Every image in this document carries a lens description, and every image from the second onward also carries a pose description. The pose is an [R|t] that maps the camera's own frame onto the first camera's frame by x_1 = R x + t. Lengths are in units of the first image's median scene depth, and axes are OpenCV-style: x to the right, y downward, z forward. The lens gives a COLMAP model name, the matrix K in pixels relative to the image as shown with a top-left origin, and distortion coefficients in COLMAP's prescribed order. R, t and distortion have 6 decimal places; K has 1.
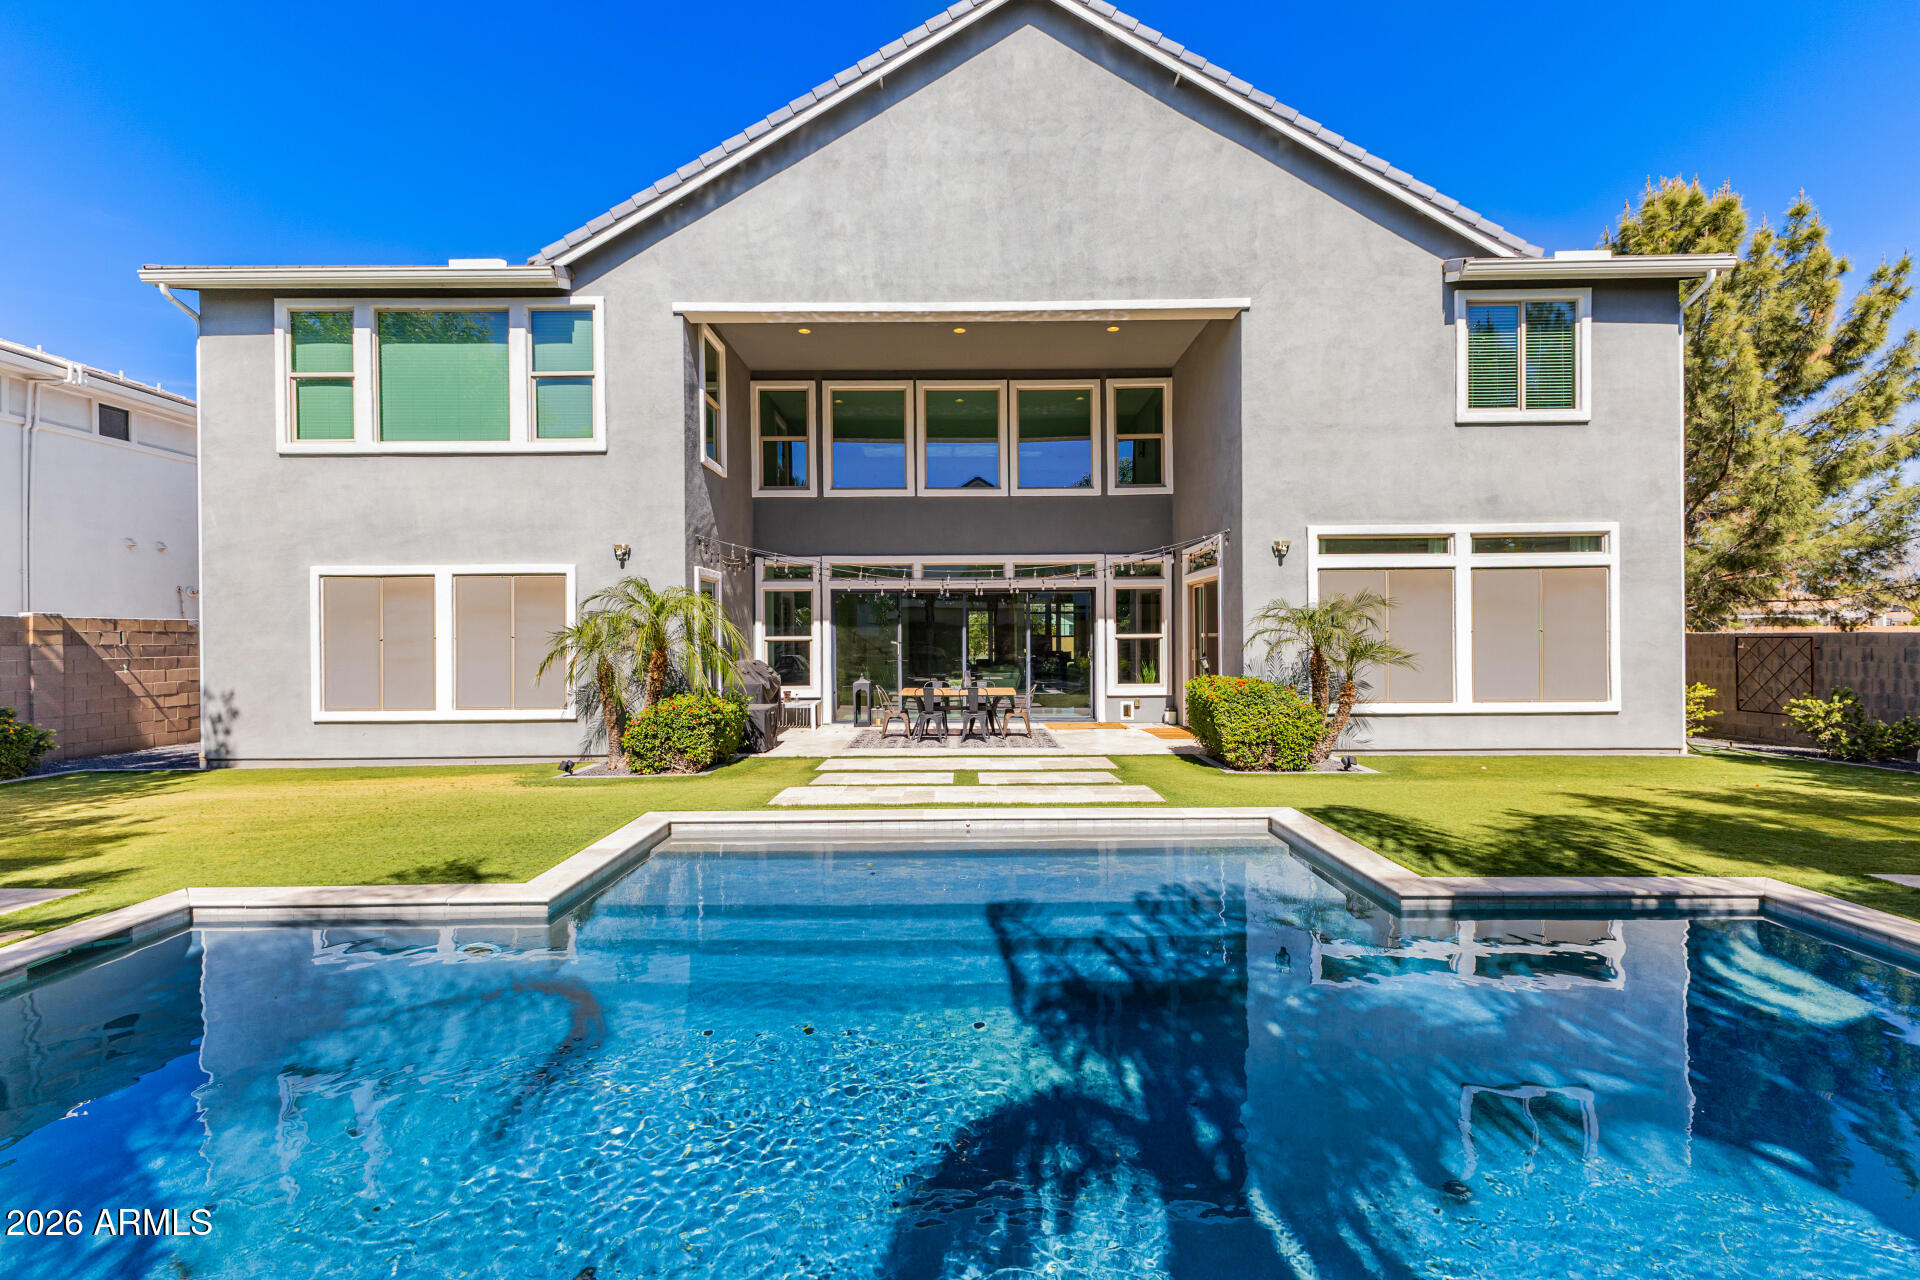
lens RADIAL K [[819.6, 0, 965.8], [0, 819.6, 633.3], [0, 0, 1]] dist [0.001988, 0.000057]
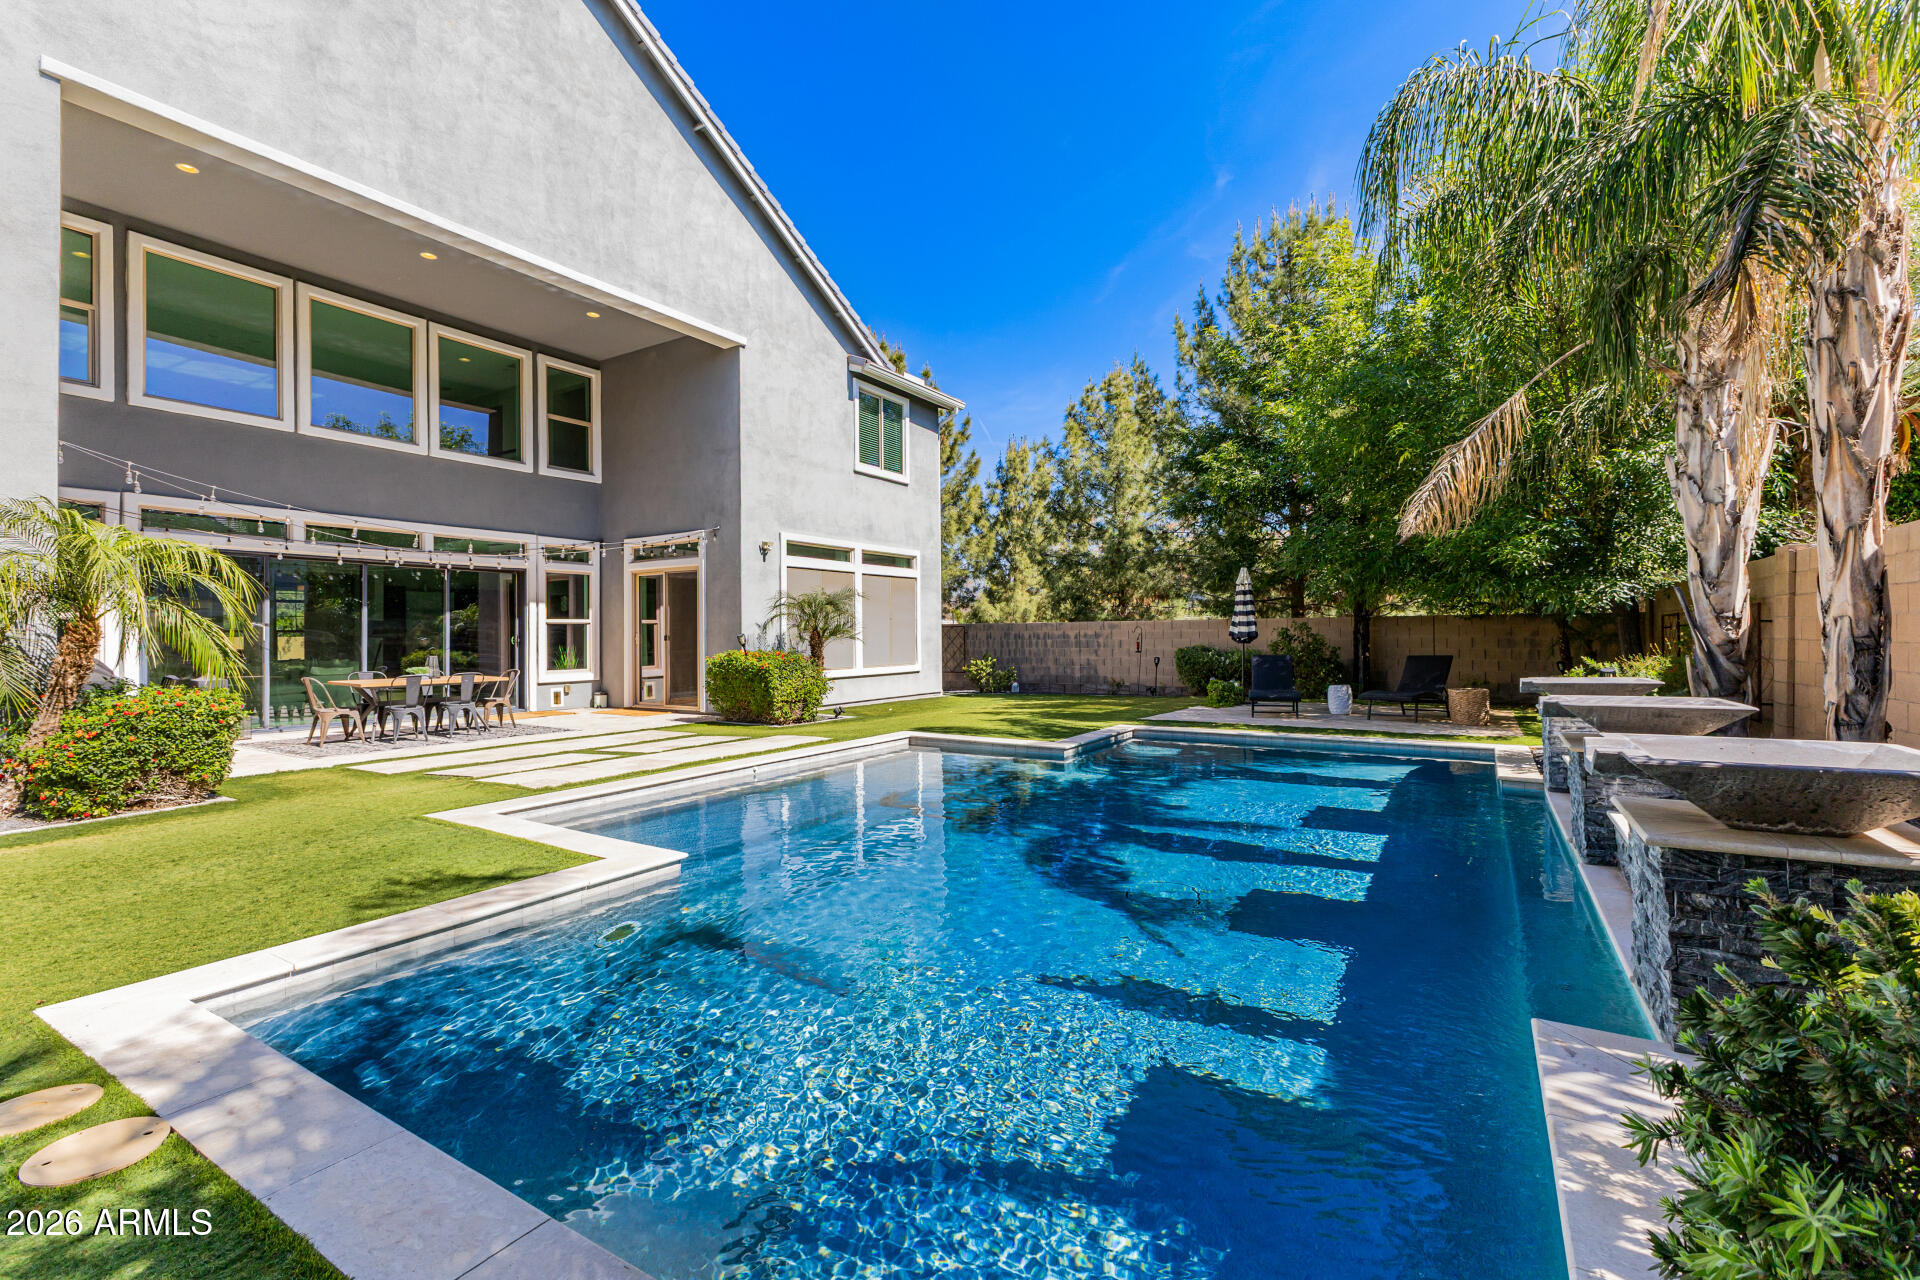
lens RADIAL K [[824.8, 0, 957.4], [0, 824.8, 619.7], [0, 0, 1]] dist [0.001719, 0.000043]
pose [[0.527857, 0.018654, 0.849129, -0.507154], [0.002154, 0.999726, -0.023302, 0.033893], [-0.849331, 0.014129, 0.527672, 0.101430]]
